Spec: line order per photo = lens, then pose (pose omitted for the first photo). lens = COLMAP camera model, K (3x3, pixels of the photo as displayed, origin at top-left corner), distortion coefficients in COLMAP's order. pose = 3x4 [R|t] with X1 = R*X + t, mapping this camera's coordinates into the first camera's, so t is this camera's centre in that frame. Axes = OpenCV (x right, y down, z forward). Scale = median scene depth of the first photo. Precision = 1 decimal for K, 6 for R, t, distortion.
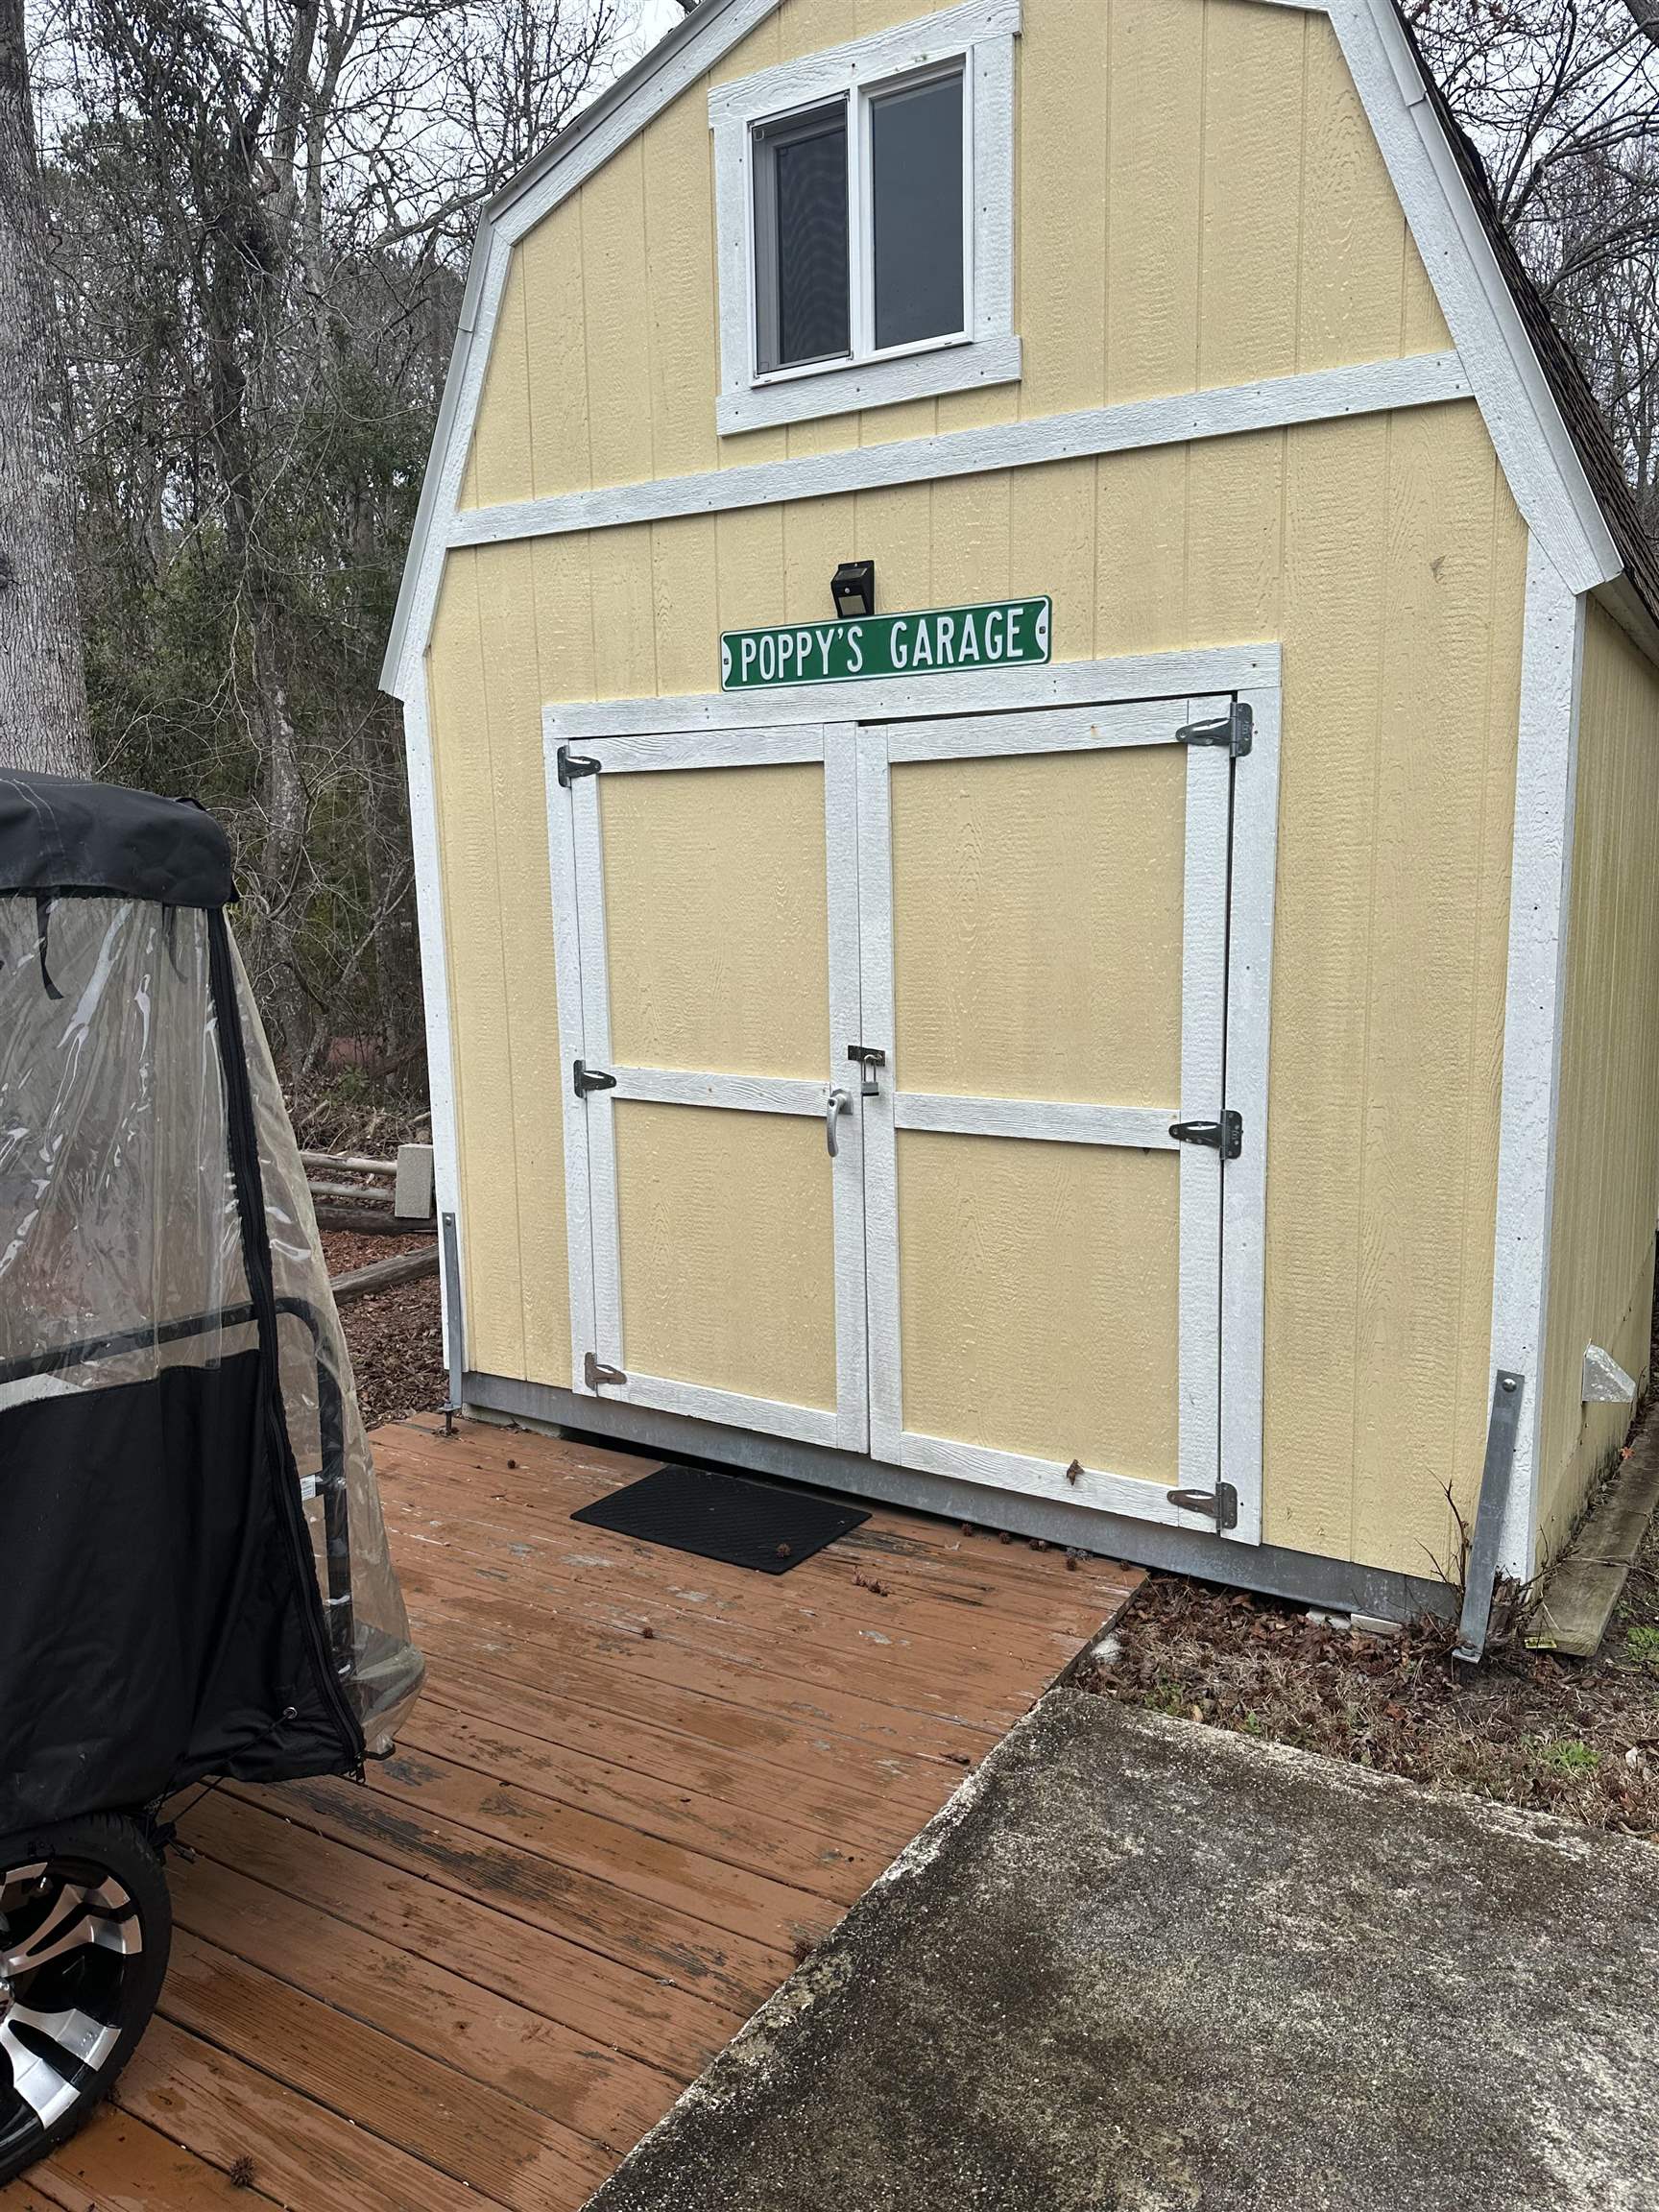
lens RADIAL K [[1561.1, 0, 827.6], [0, 1561.1, 1099.9], [0, 0, 1]] dist [0.044061, -0.057053]
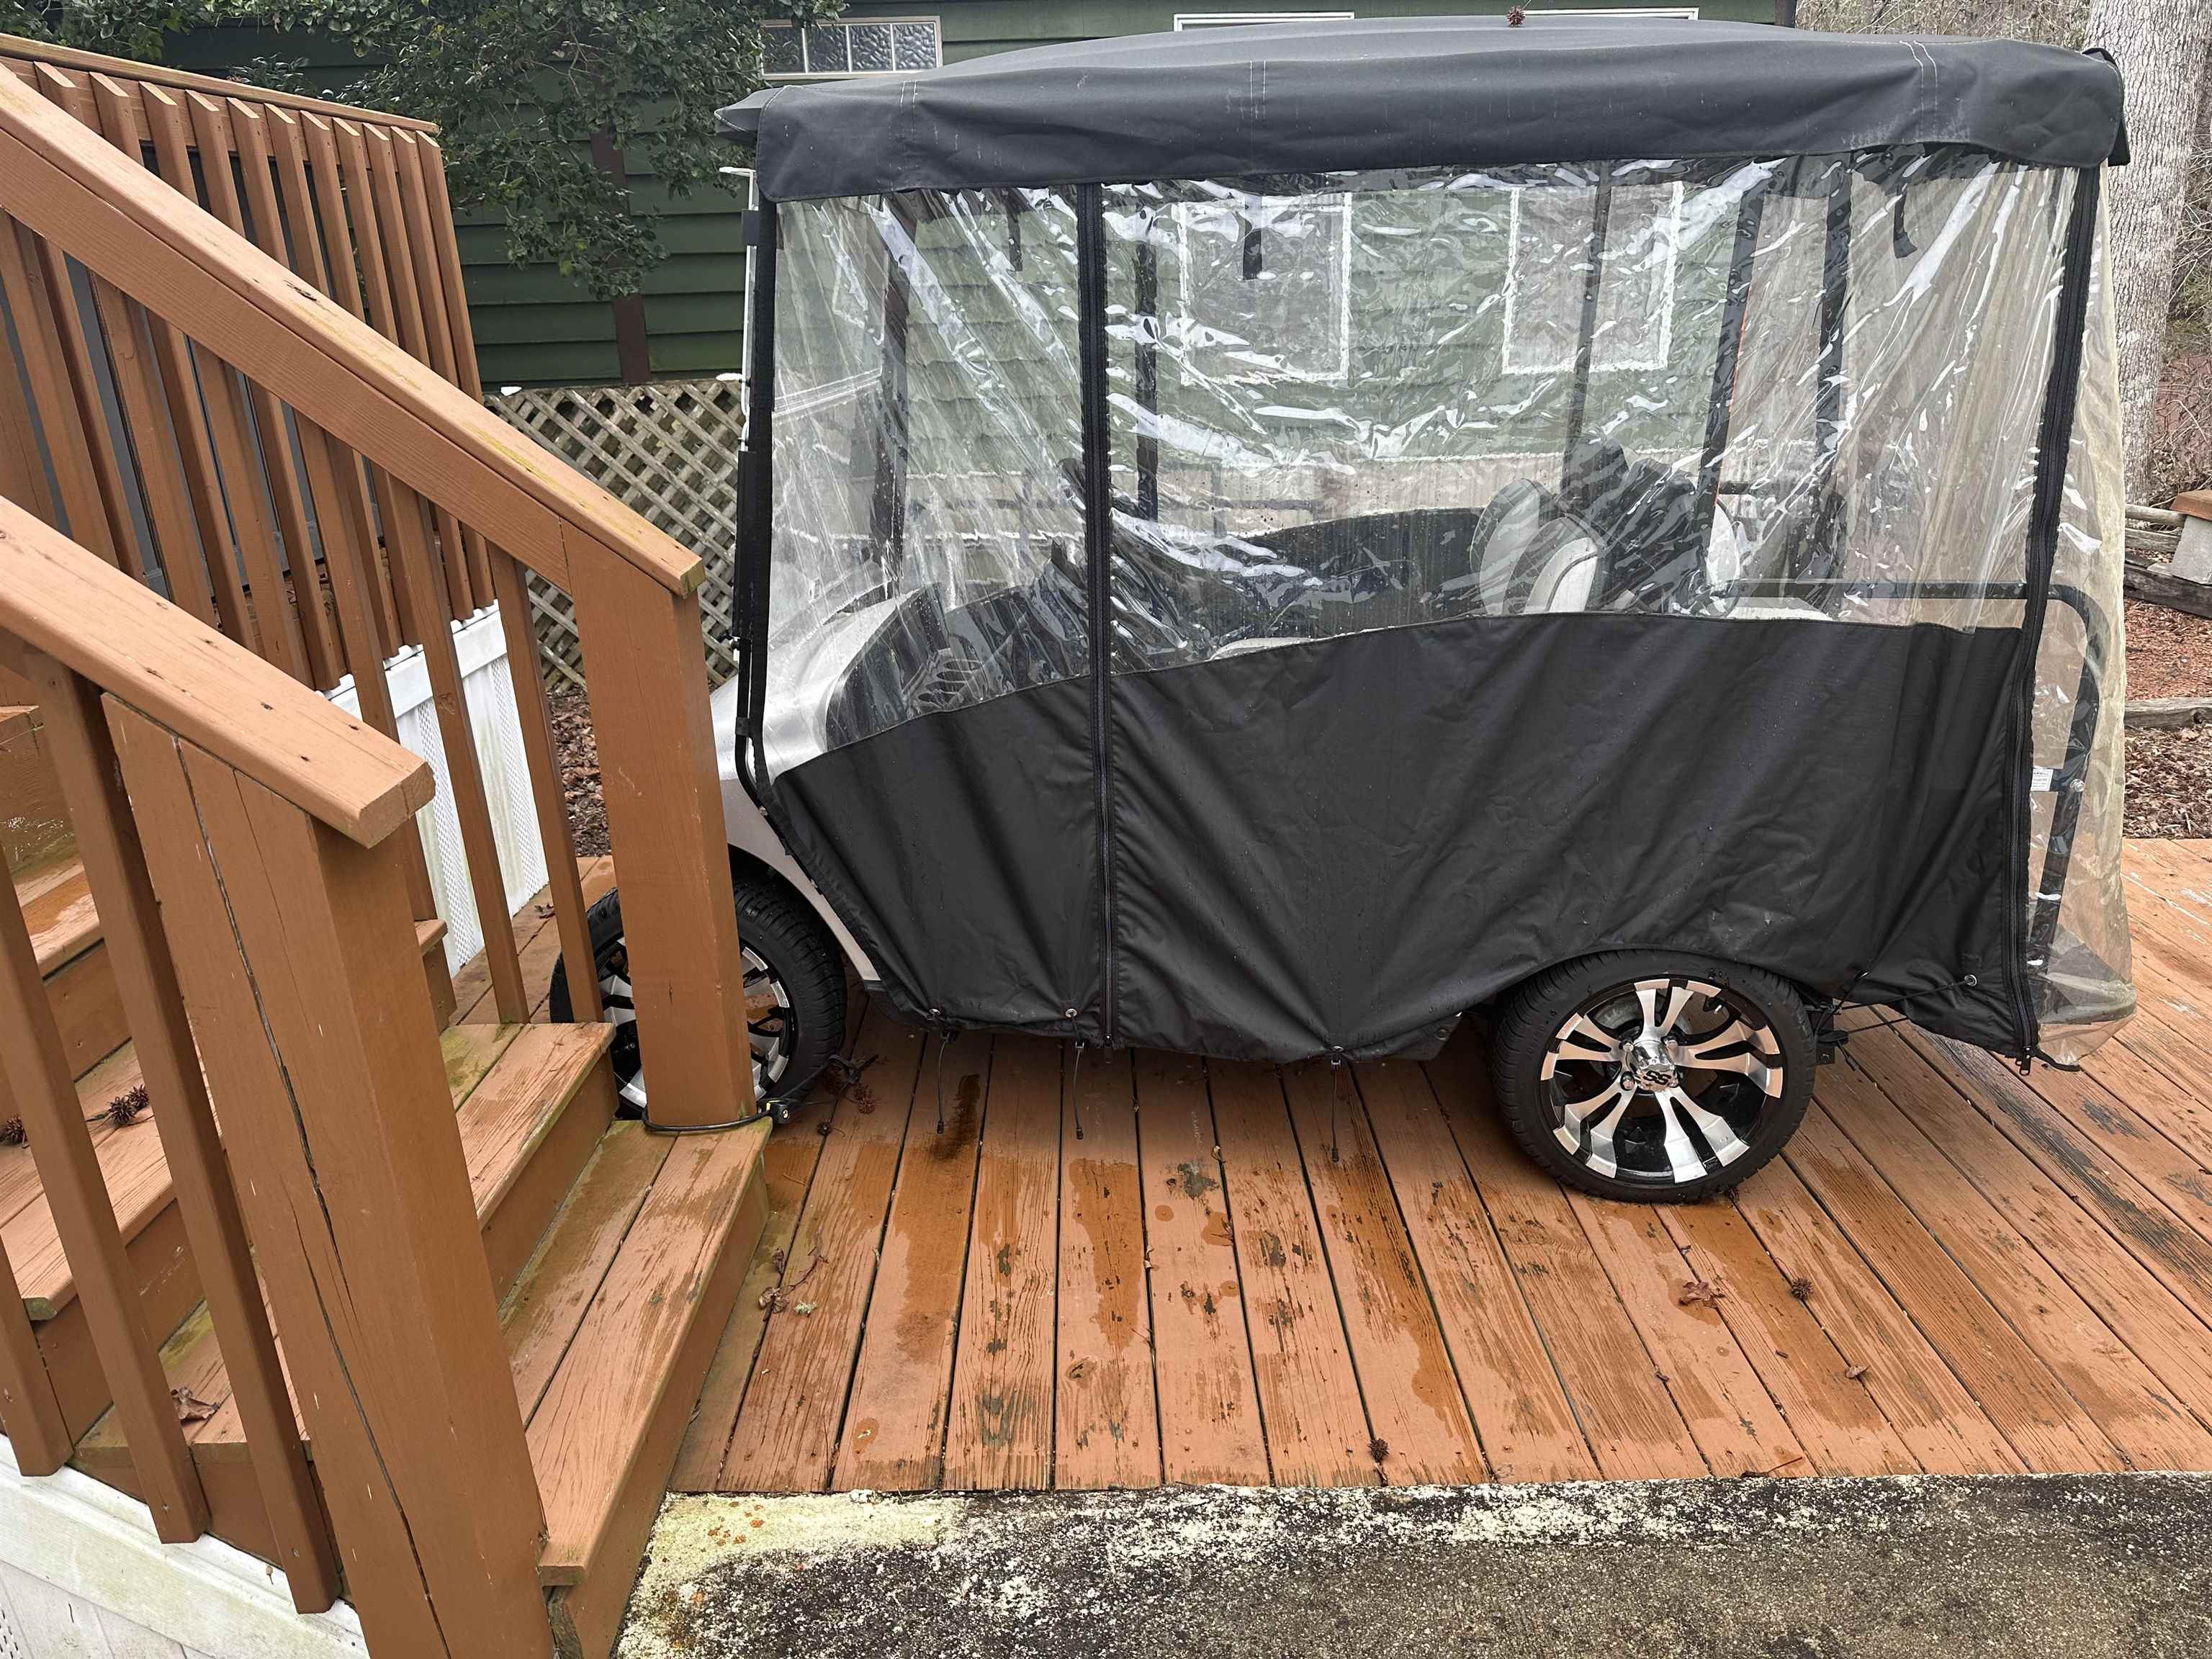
lens RADIAL K [[1561.1, 0, 1111.2], [0, 1561.1, 828.6], [0, 0, 1]] dist [0.044061, -0.057053]
pose [[0.530740, 0.296407, -0.794014, 0.179759], [-0.109795, 0.953002, 0.282368, 0.058100], [0.840393, -0.062686, 0.538341, -0.064074]]
